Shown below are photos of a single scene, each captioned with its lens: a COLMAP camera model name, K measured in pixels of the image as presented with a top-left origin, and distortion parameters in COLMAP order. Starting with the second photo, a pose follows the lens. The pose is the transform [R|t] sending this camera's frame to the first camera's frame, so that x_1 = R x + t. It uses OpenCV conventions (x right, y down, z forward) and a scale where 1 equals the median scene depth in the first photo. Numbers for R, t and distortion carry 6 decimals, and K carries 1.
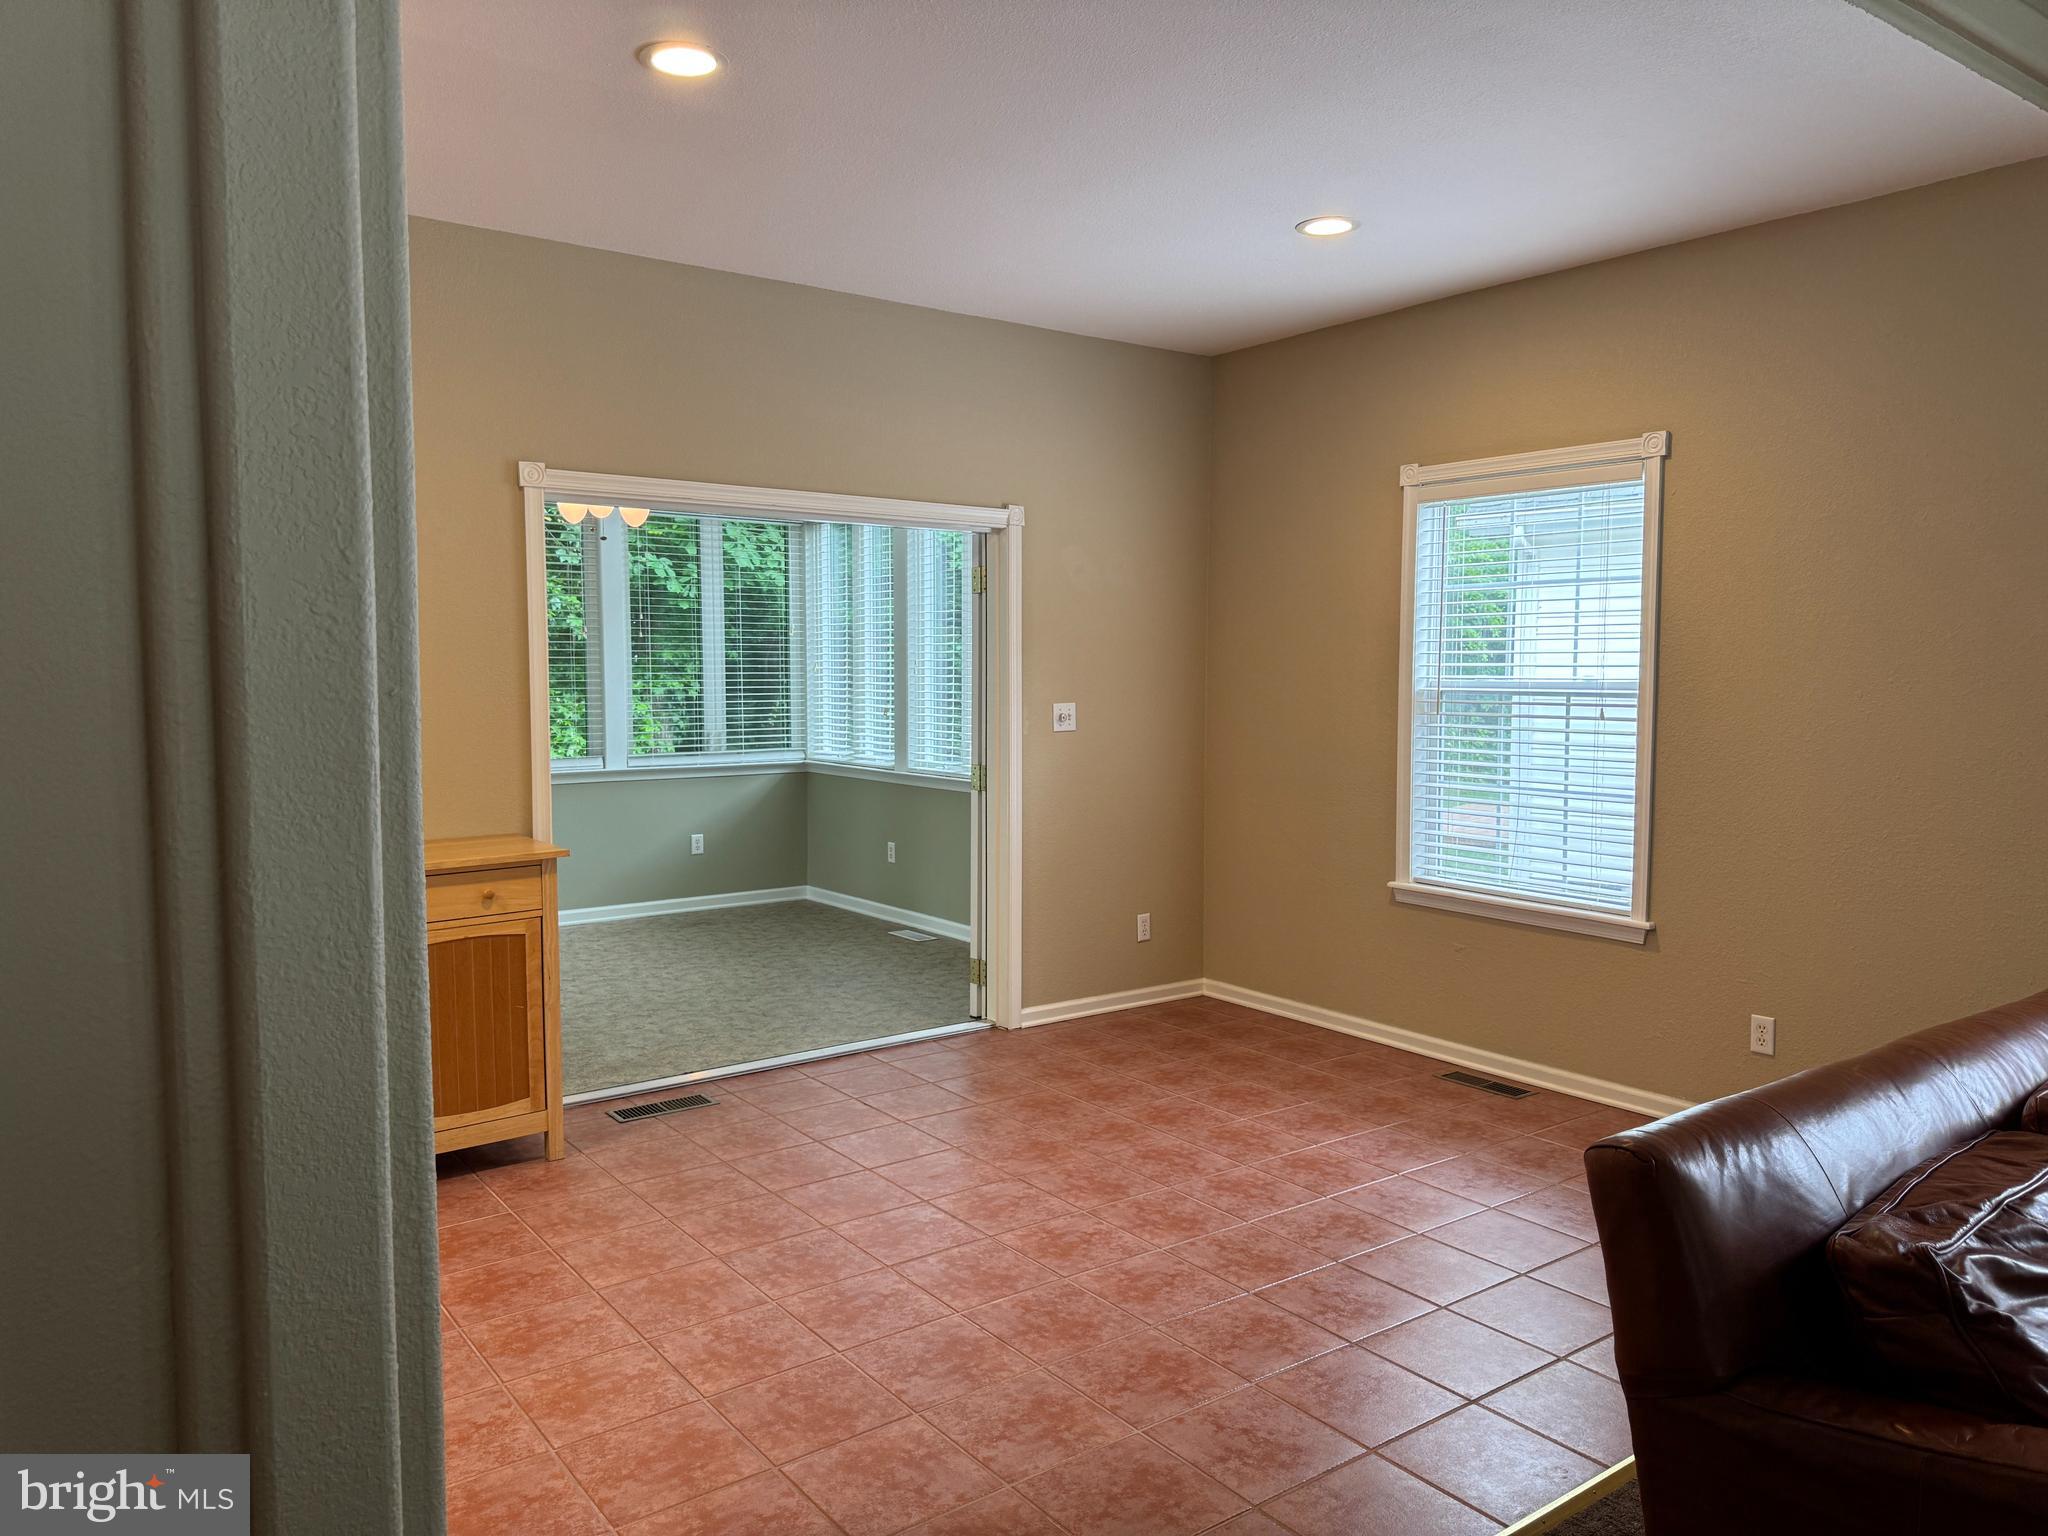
lens RADIAL K [[1427.0, 0, 1014.1], [0, 1427.0, 773.1], [0, 0, 1]] dist [0.062307, -0.047359]
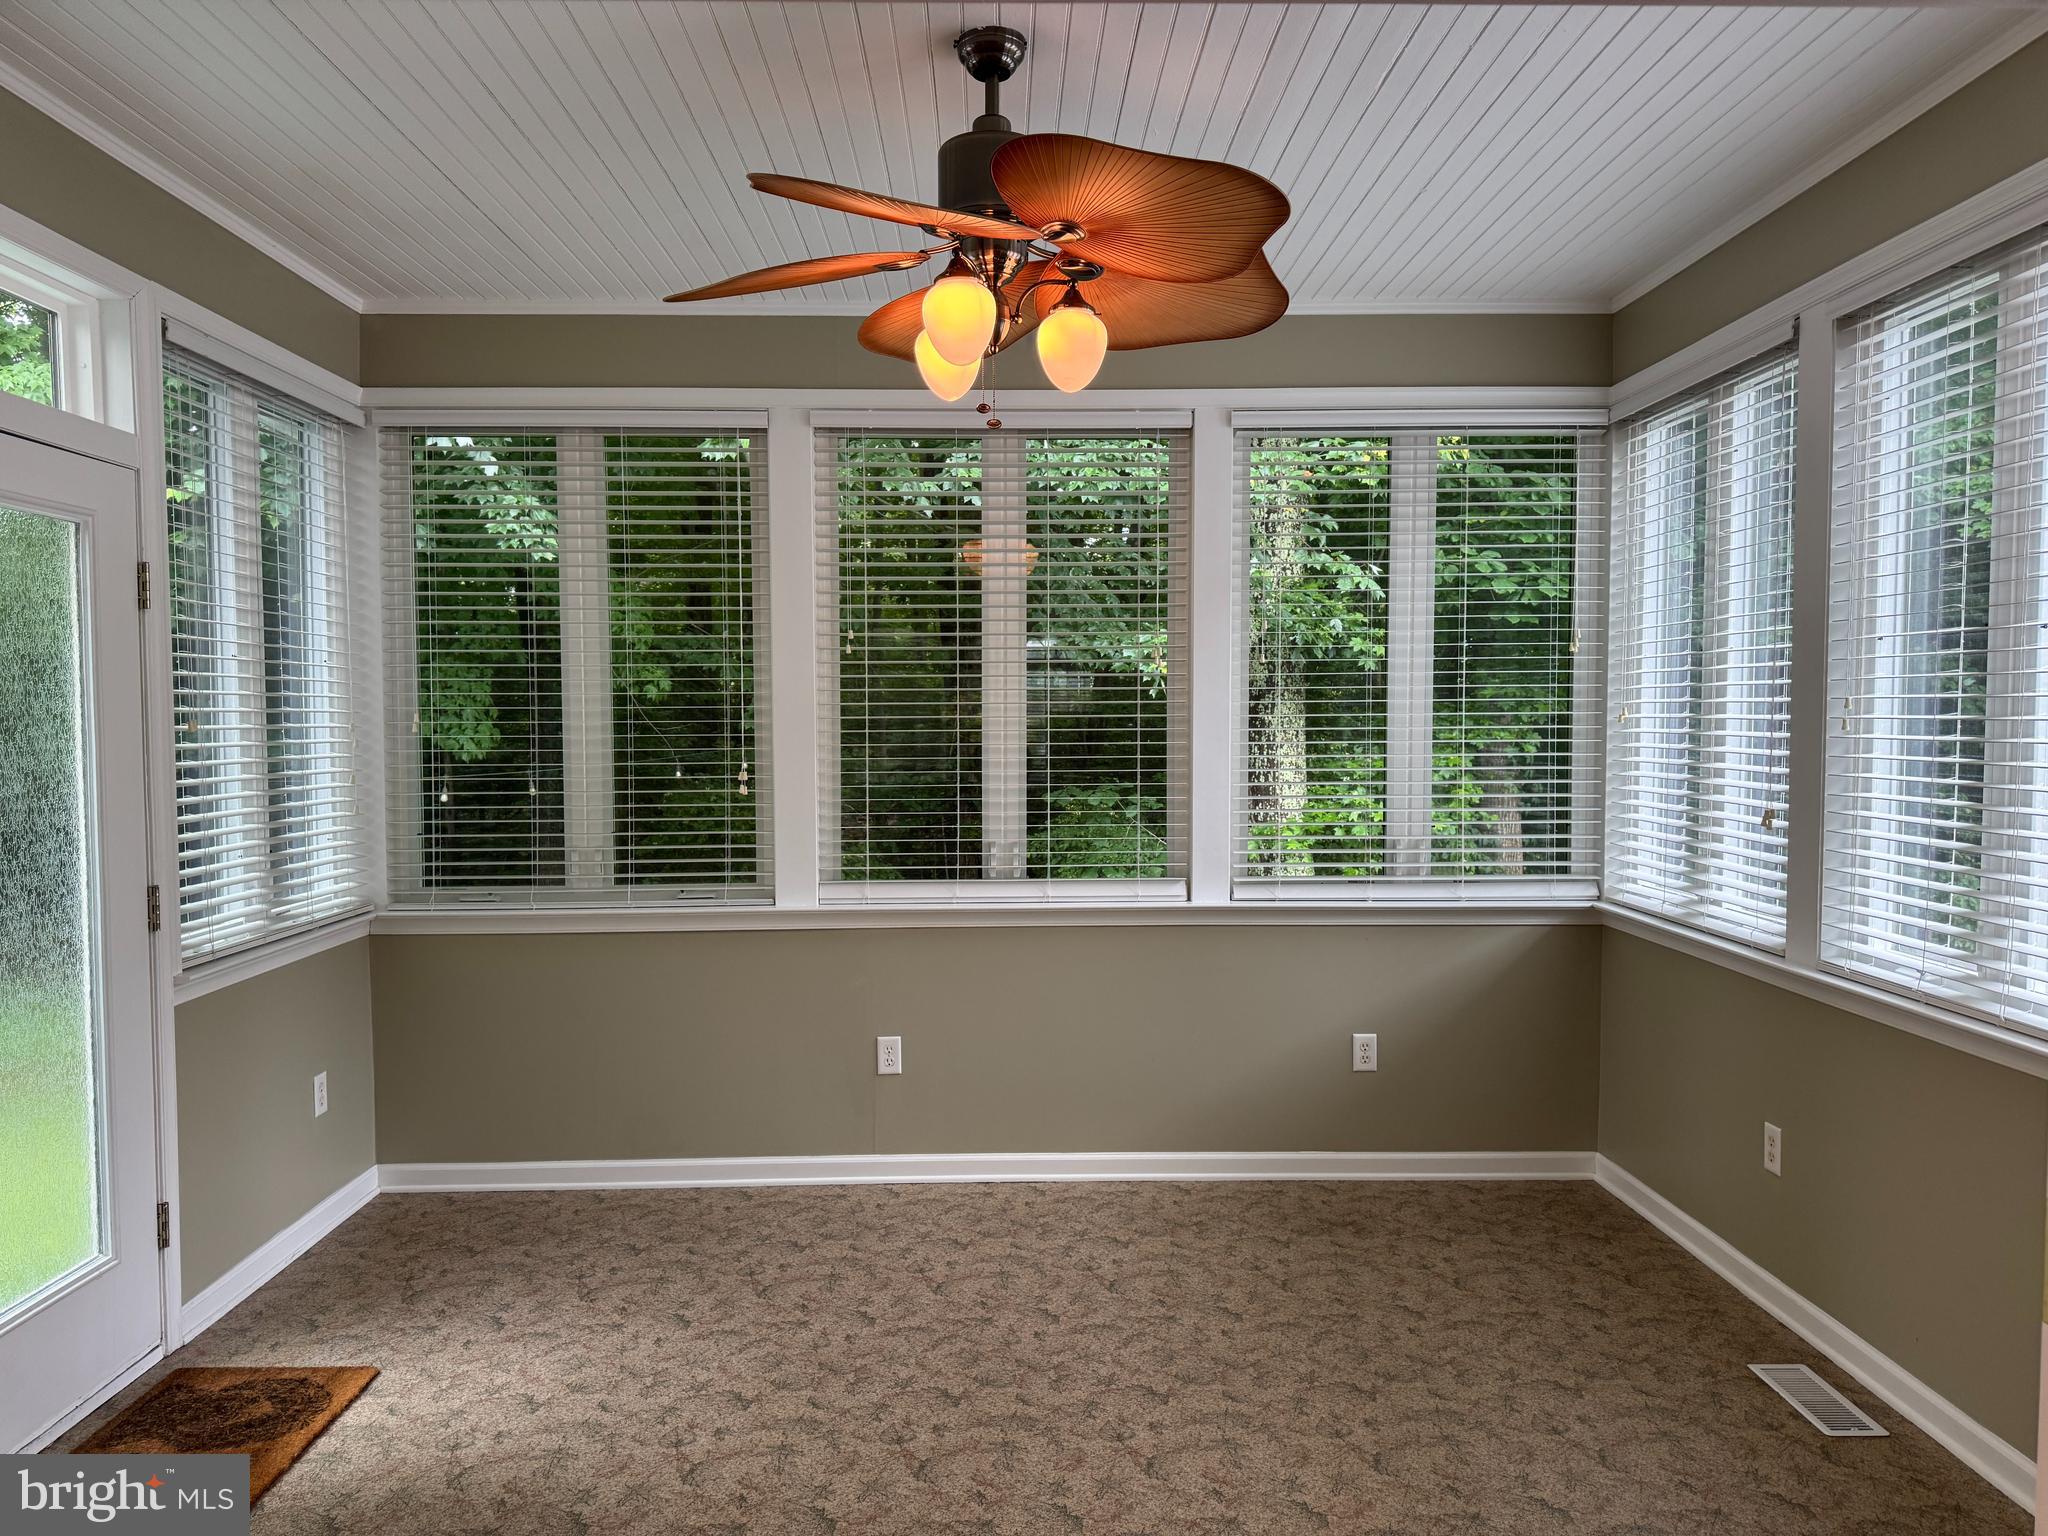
lens RADIAL K [[1427.0, 0, 1030.3], [0, 1427.0, 779.7], [0, 0, 1]] dist [0.062307, -0.047359]
pose [[0.814158, 0.025676, -0.580075, -0.018770], [-0.039074, 0.999180, -0.010616, -0.042675], [0.579327, 0.031309, 0.814494, 0.526826]]
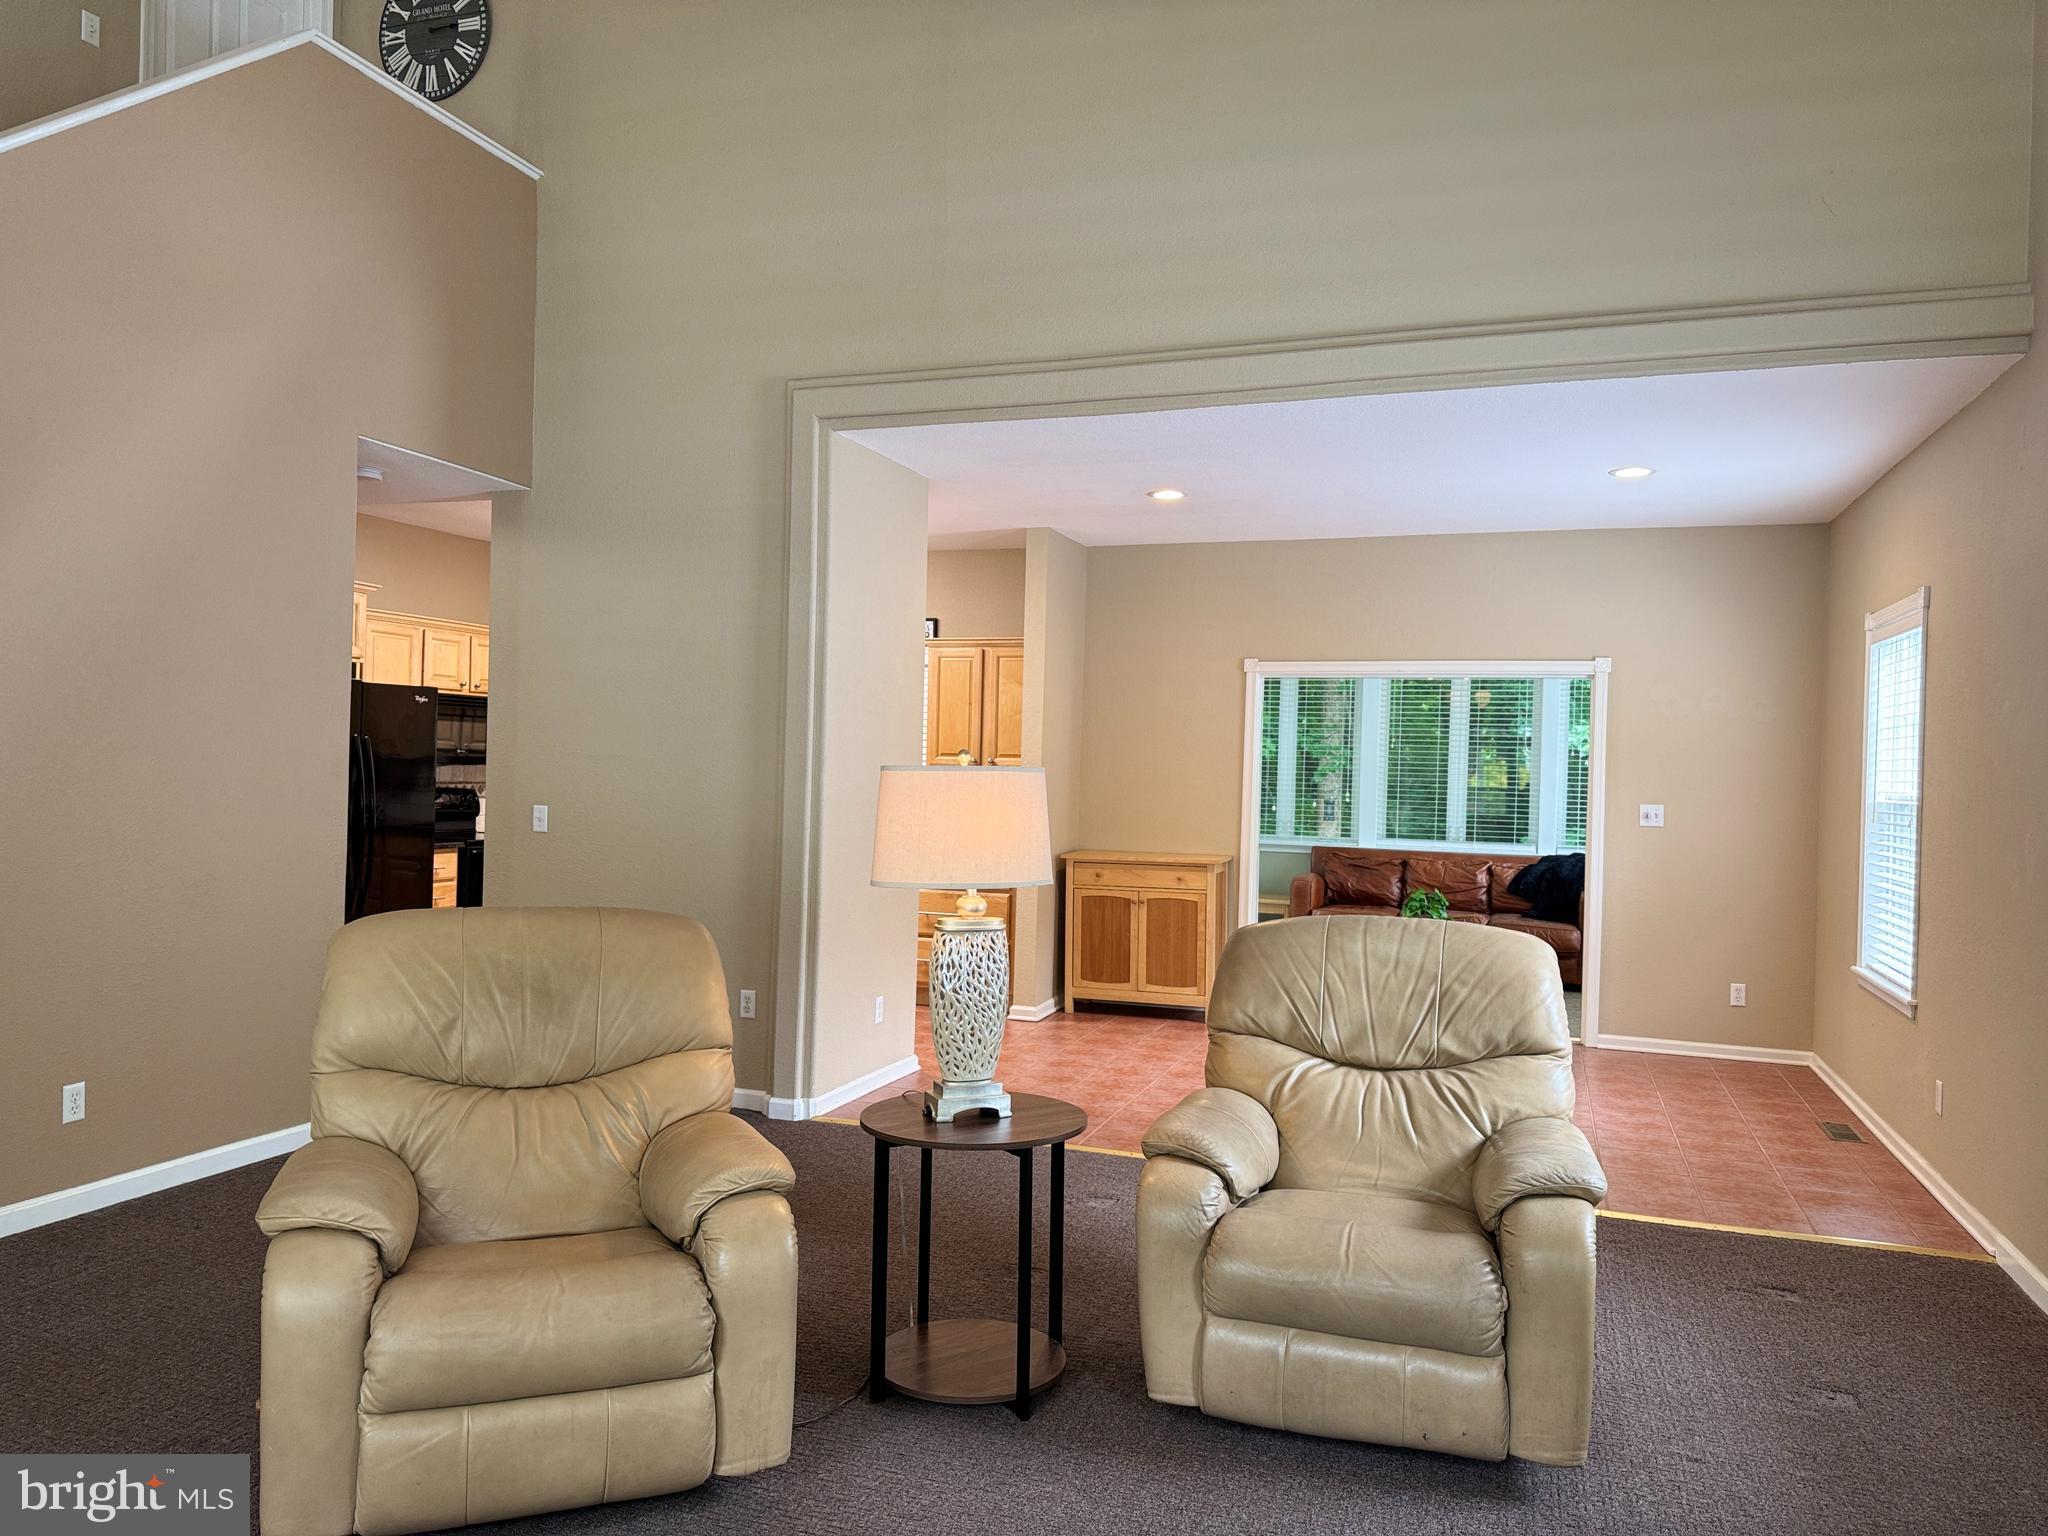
lens RADIAL K [[1427.0, 0, 1032.0], [0, 1427.0, 760.9], [0, 0, 1]] dist [0.062307, -0.047359]
pose [[0.565828, 0.015541, -0.824377, 0.553861], [-0.092751, 0.994676, -0.044910, 0.015568], [0.819290, 0.101874, 0.564257, -0.145359]]
